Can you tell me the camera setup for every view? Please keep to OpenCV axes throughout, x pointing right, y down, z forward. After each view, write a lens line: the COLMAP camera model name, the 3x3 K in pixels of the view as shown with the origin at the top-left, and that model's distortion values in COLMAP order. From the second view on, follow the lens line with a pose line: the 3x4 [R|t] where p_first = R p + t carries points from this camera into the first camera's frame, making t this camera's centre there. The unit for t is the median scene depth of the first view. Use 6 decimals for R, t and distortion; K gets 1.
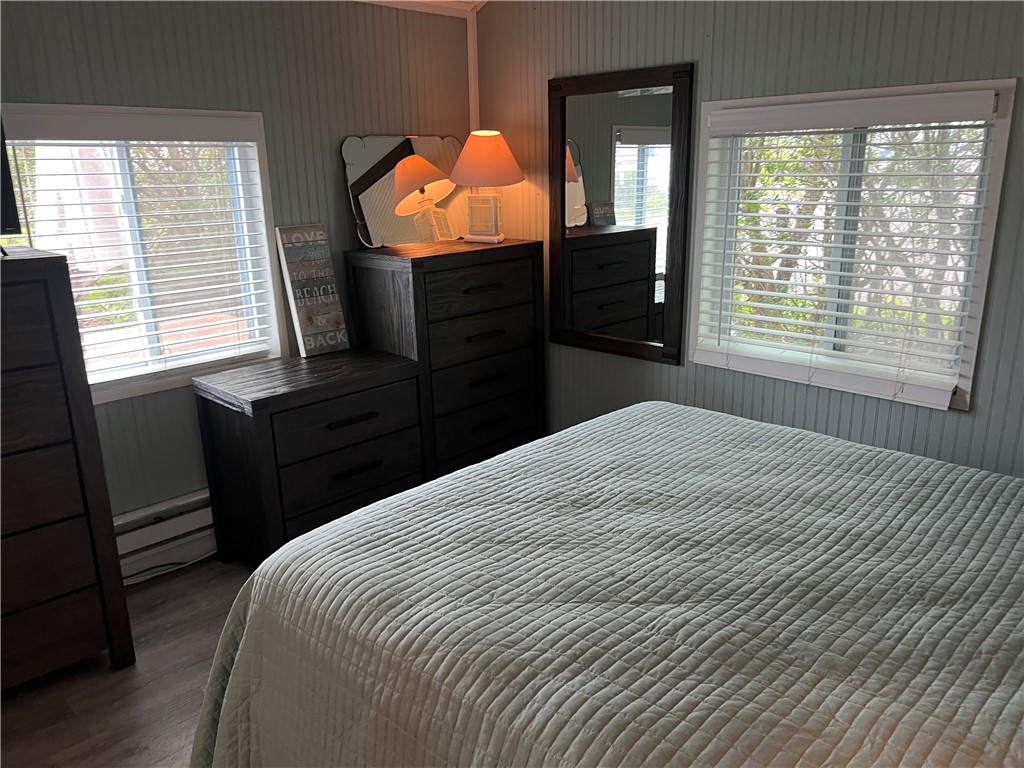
lens RADIAL K [[772.2, 0, 508.2], [0, 772.2, 385.6], [0, 0, 1]] dist [0.073368, -0.089377]
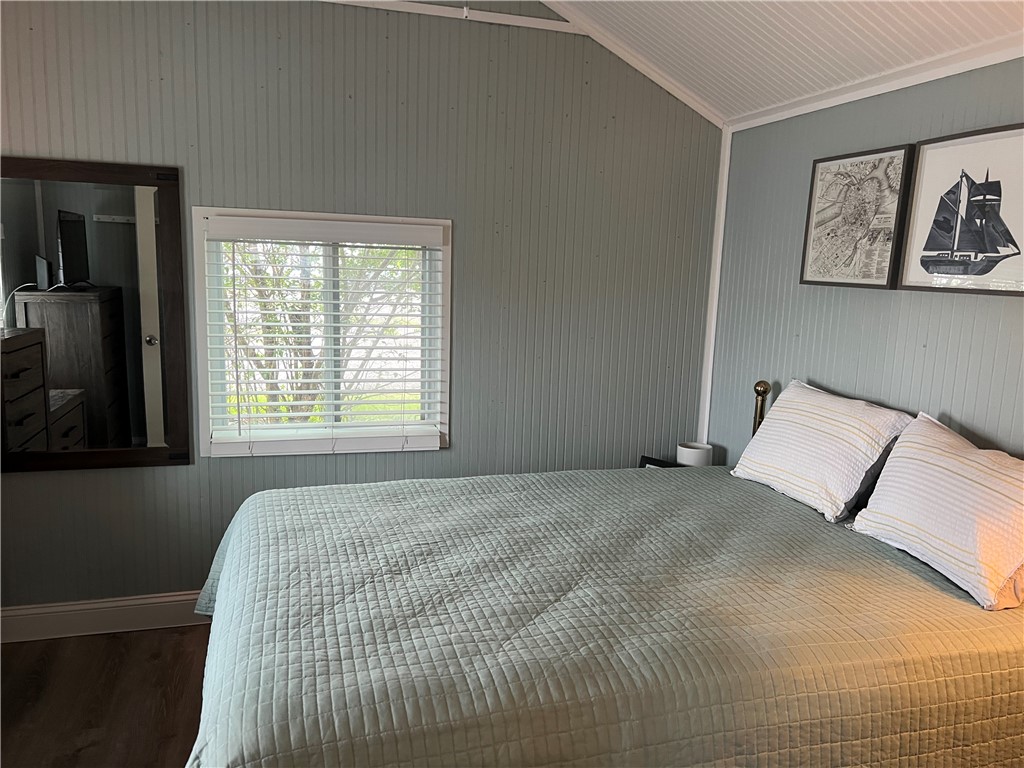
lens RADIAL K [[772.2, 0, 510.4], [0, 772.2, 384.1], [0, 0, 1]] dist [0.073368, -0.089377]
pose [[0.488192, -0.094408, 0.867615, -0.587914], [0.203936, 0.978950, -0.008228, -0.048040], [-0.848575, 0.180955, 0.497168, 0.216813]]
